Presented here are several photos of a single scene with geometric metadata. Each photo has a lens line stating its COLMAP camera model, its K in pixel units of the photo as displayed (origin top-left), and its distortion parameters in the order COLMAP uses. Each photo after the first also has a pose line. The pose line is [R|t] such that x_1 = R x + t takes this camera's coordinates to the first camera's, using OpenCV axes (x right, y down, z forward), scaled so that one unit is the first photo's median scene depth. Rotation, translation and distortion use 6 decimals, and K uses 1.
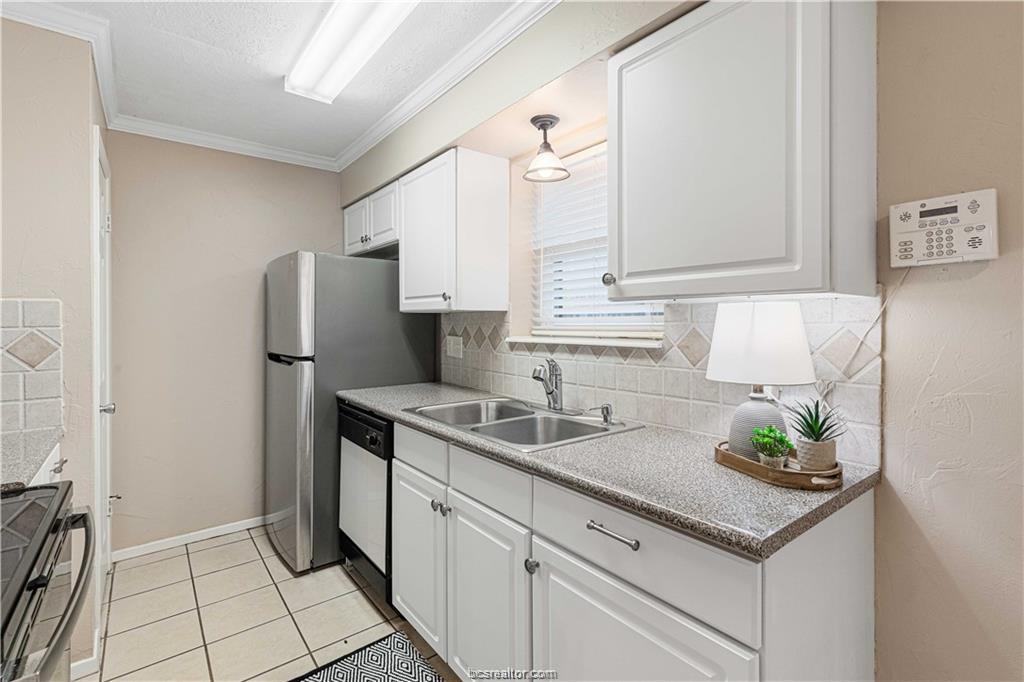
lens RADIAL K [[475.1, 0, 510.6], [0, 475.1, 324.7], [0, 0, 1]] dist [0.000098, 0.000600]
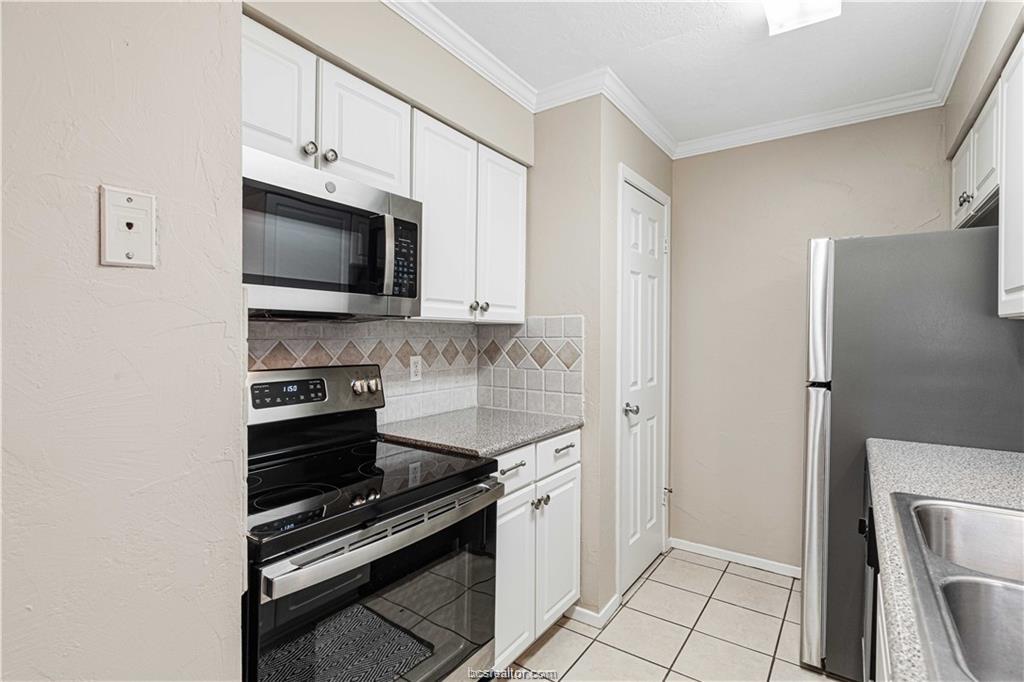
lens RADIAL K [[483.6, 0, 507.7], [0, 483.6, 343.4], [0, 0, 1]] dist [-0.001740, -0.000576]
pose [[0.287650, 0.023409, -0.957449, 0.542310], [-0.009615, 0.999721, 0.021554, -0.013684], [0.957687, 0.003006, 0.287795, 1.182382]]
